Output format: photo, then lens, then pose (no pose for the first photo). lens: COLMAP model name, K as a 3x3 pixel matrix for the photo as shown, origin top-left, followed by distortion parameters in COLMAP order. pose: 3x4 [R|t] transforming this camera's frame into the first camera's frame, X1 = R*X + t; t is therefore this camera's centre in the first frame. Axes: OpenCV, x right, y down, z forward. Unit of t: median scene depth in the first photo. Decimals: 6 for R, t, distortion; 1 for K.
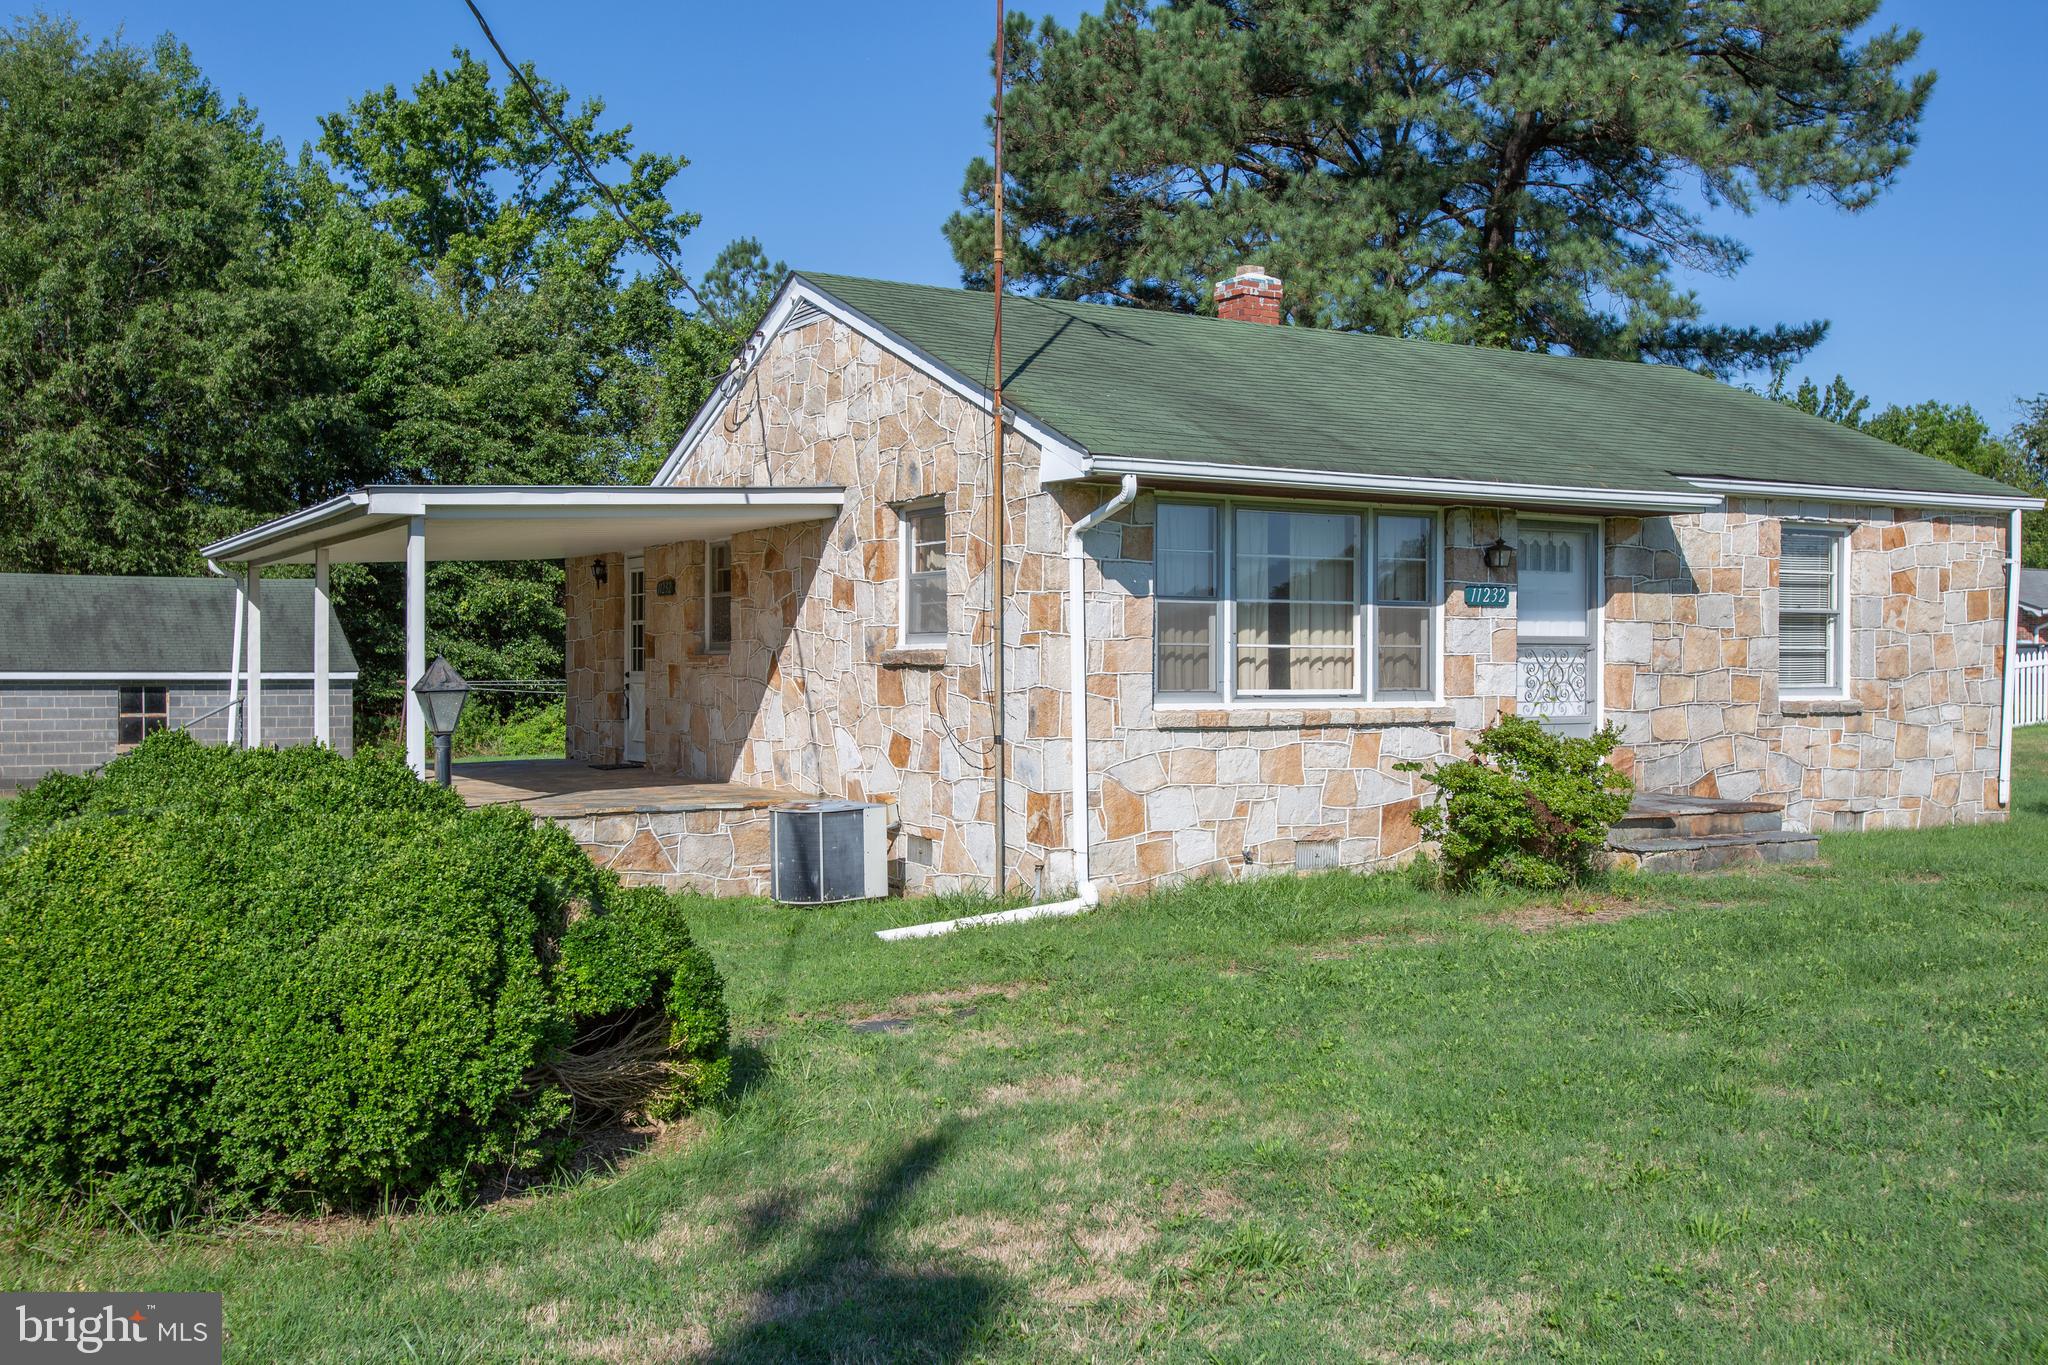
lens RADIAL K [[1939.7, 0, 1259.6], [0, 1939.7, 834.7], [0, 0, 1]] dist [0.013401, 0.012872]
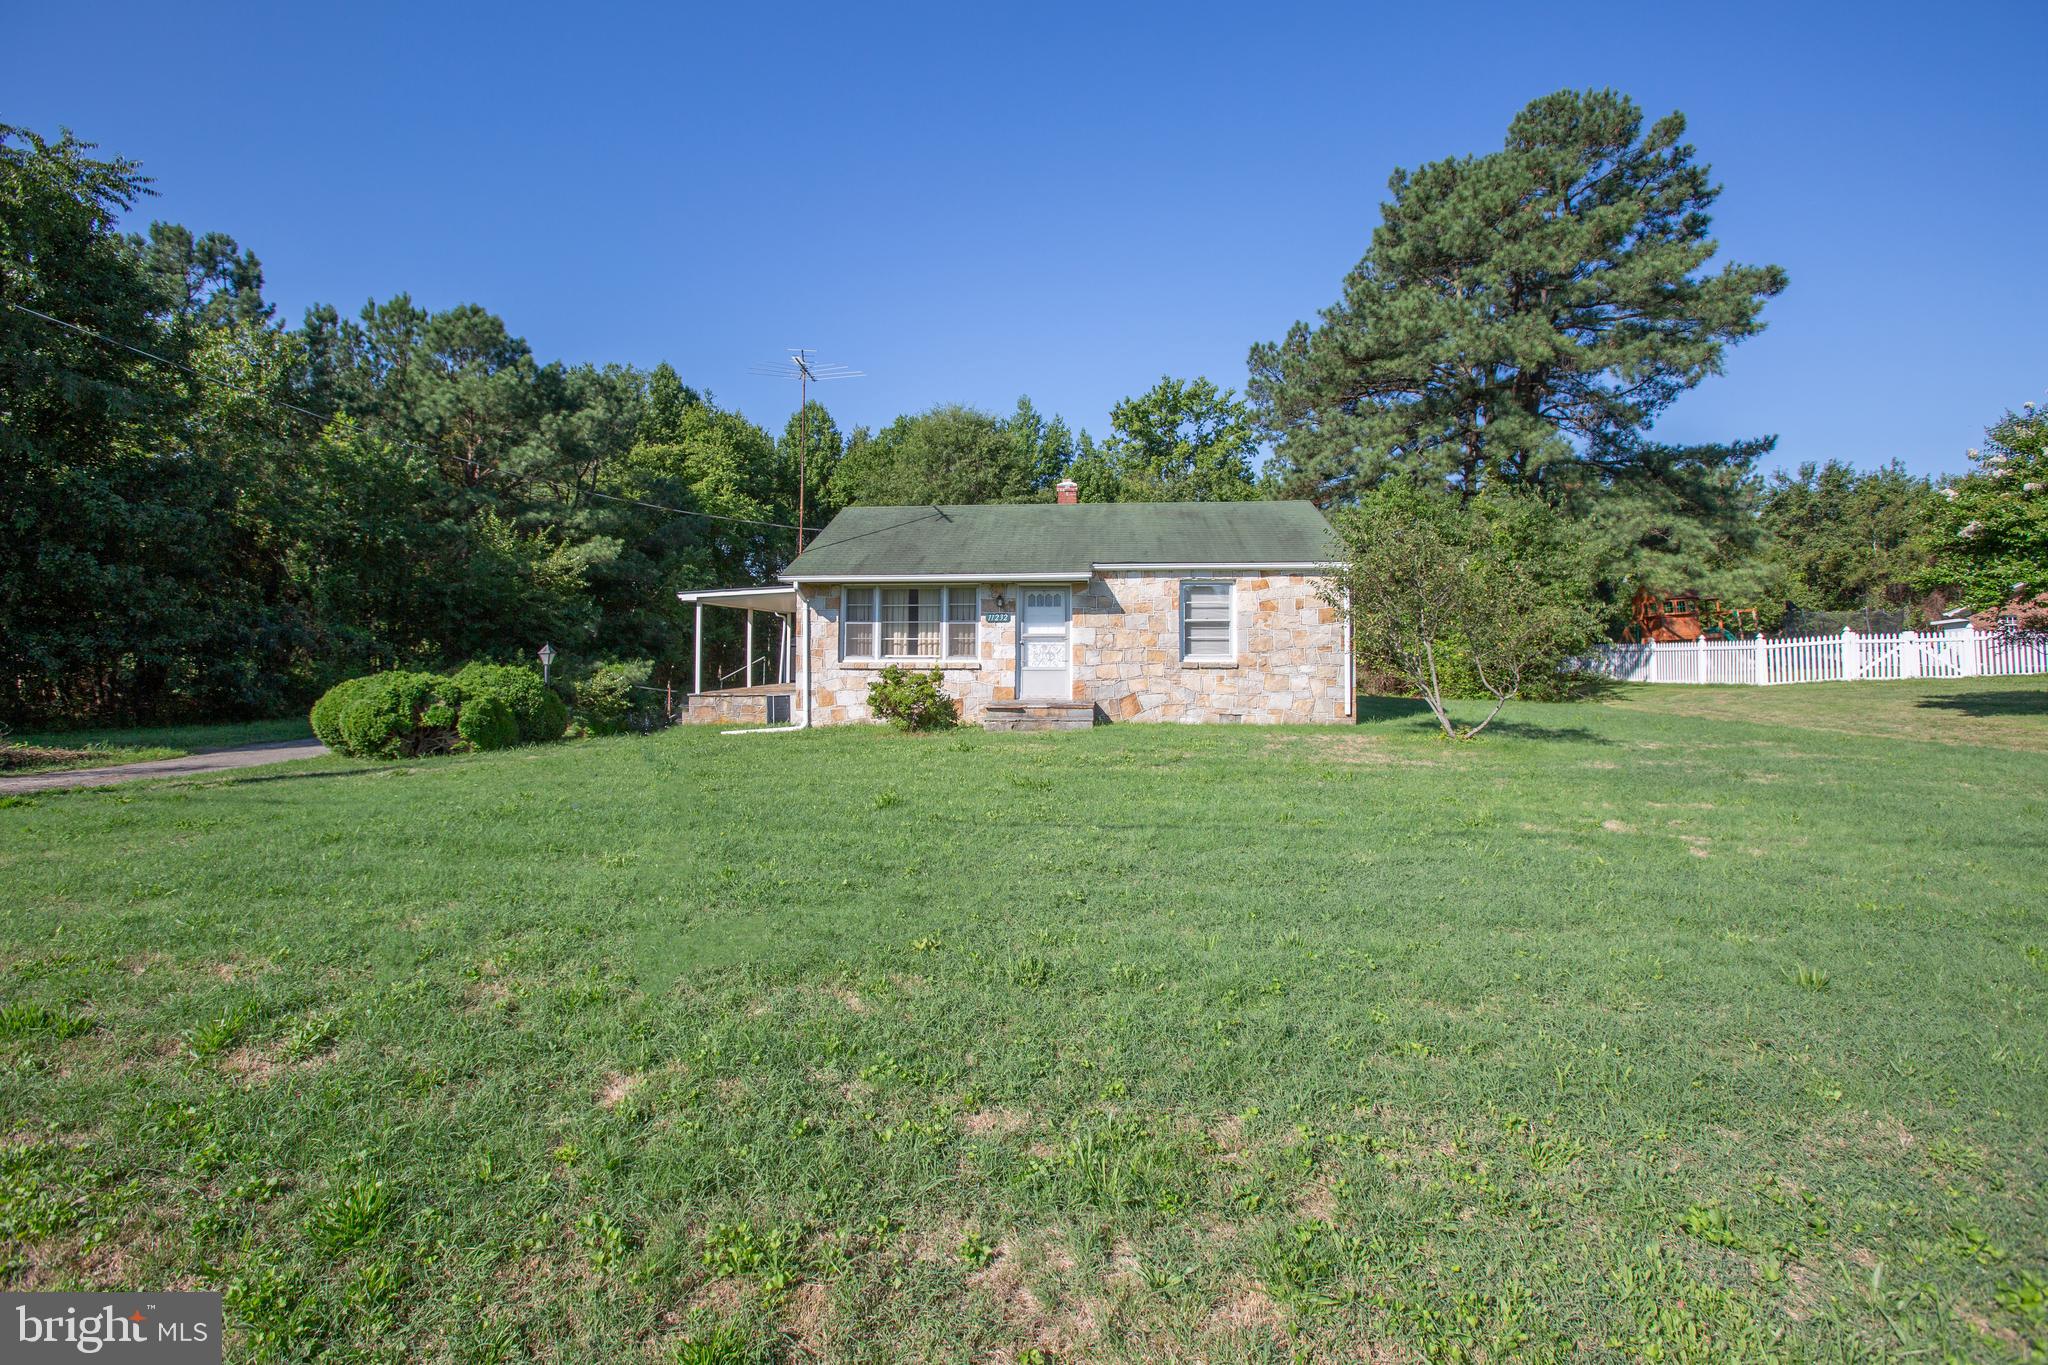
lens RADIAL K [[982.4, 0, 1024.0], [0, 982.4, 682.5], [0, 0, 1]] dist [-0.091311, 0.064454]
pose [[0.819541, 0.019272, -0.572697, 0.778101], [-0.047516, 0.998278, -0.034403, 0.000483], [0.571047, 0.055407, 0.819045, -0.000268]]
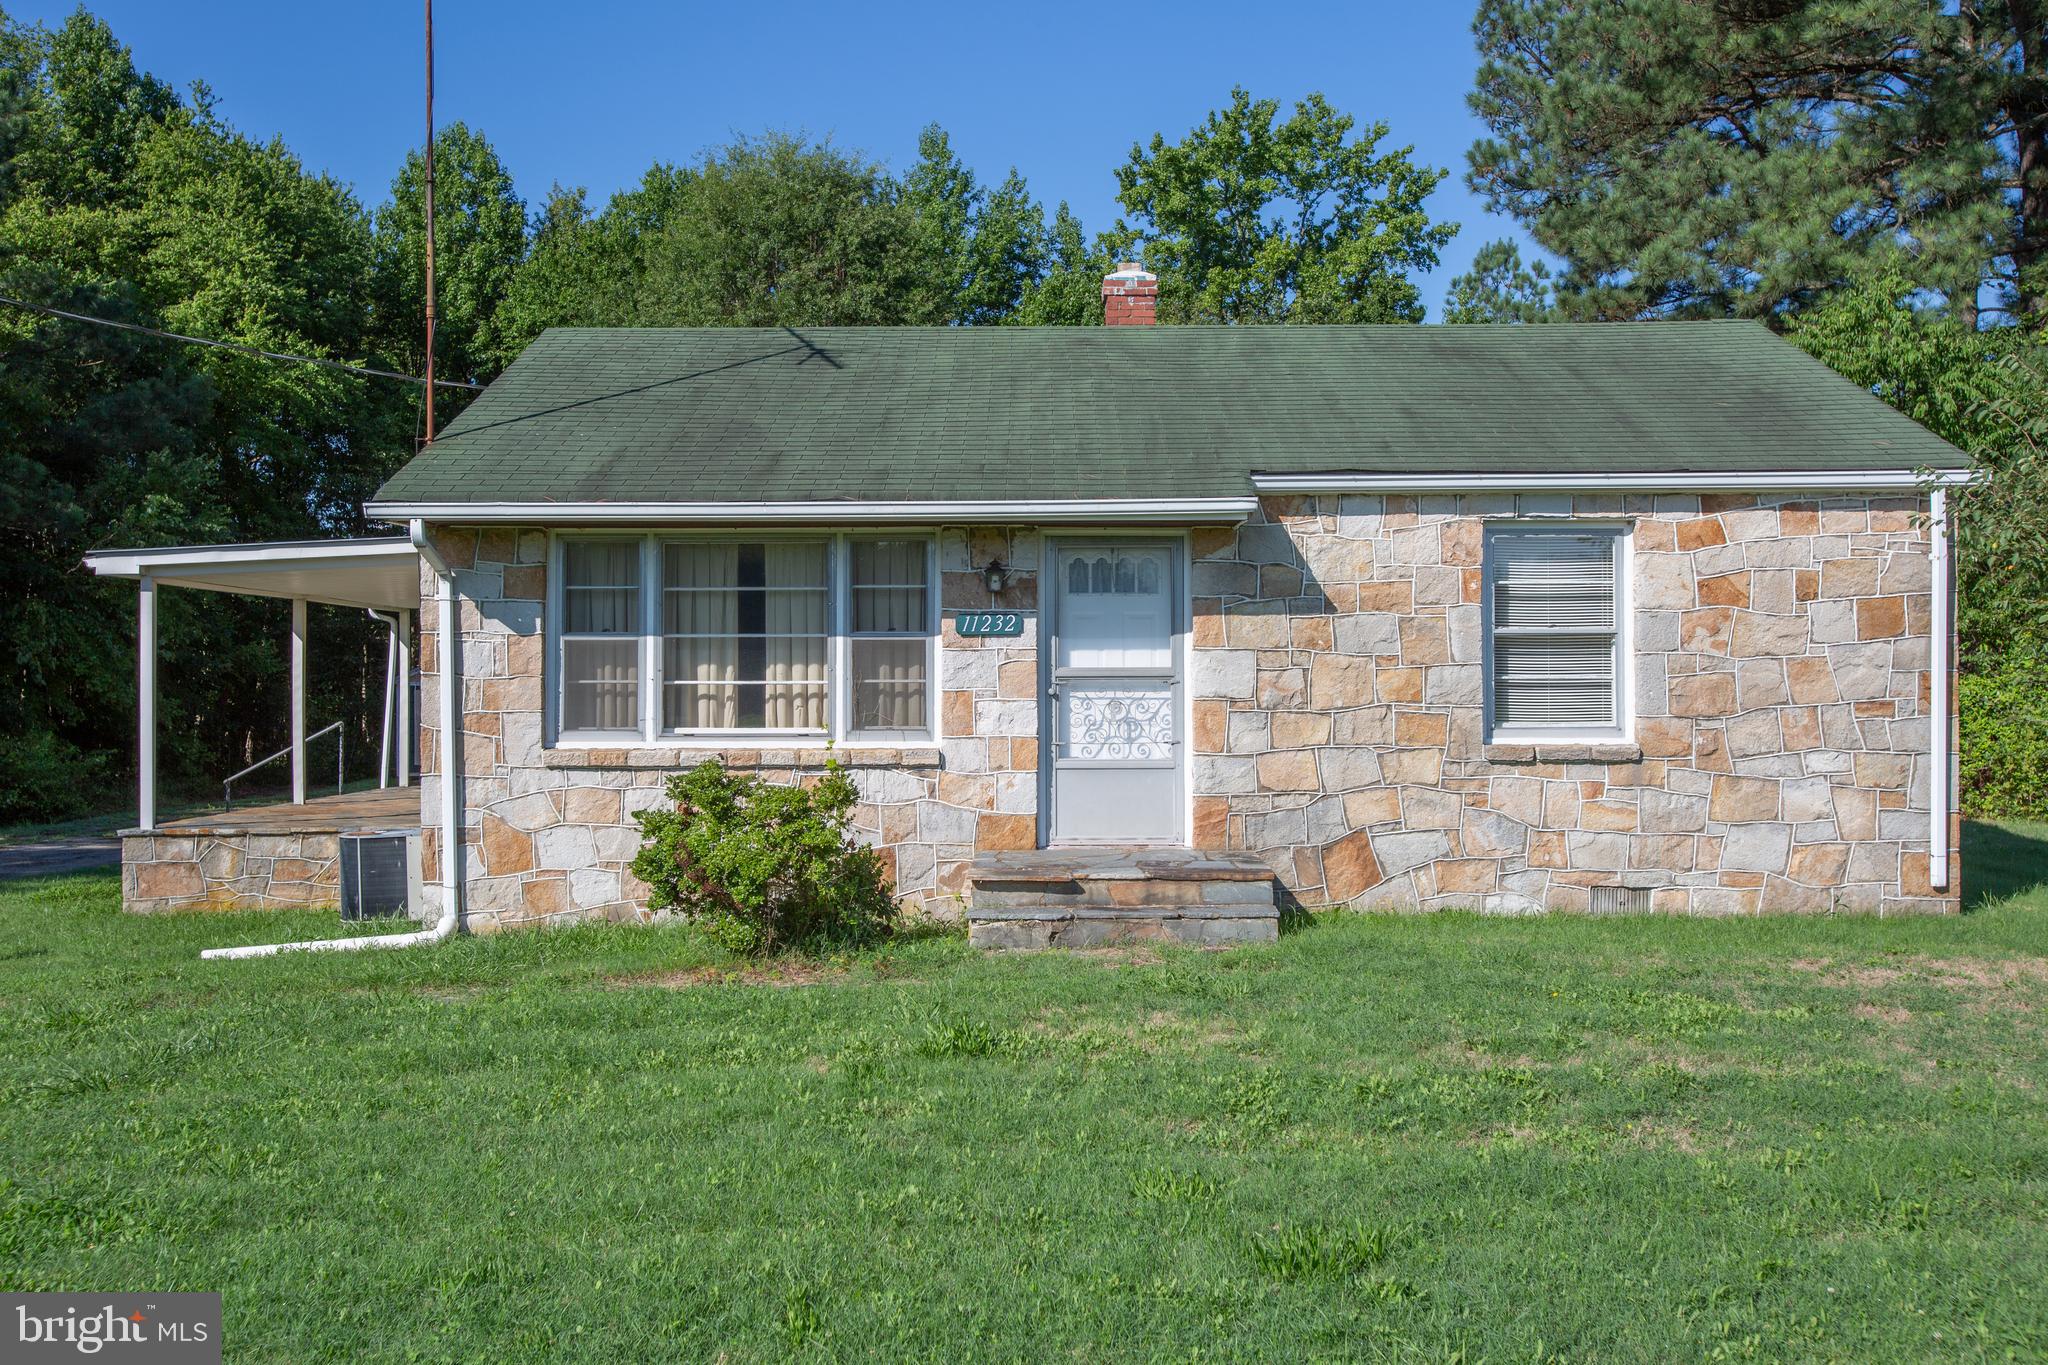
lens RADIAL K [[2055.1, 0, 1028.4], [0, 2055.1, 808.1], [0, 0, 1]] dist [-0.023041, 0.138815]
pose [[0.850260, 0.029612, -0.525529, 0.570548], [-0.042615, 0.999011, -0.012656, -0.024665], [0.524635, 0.033156, 0.850681, 0.187649]]
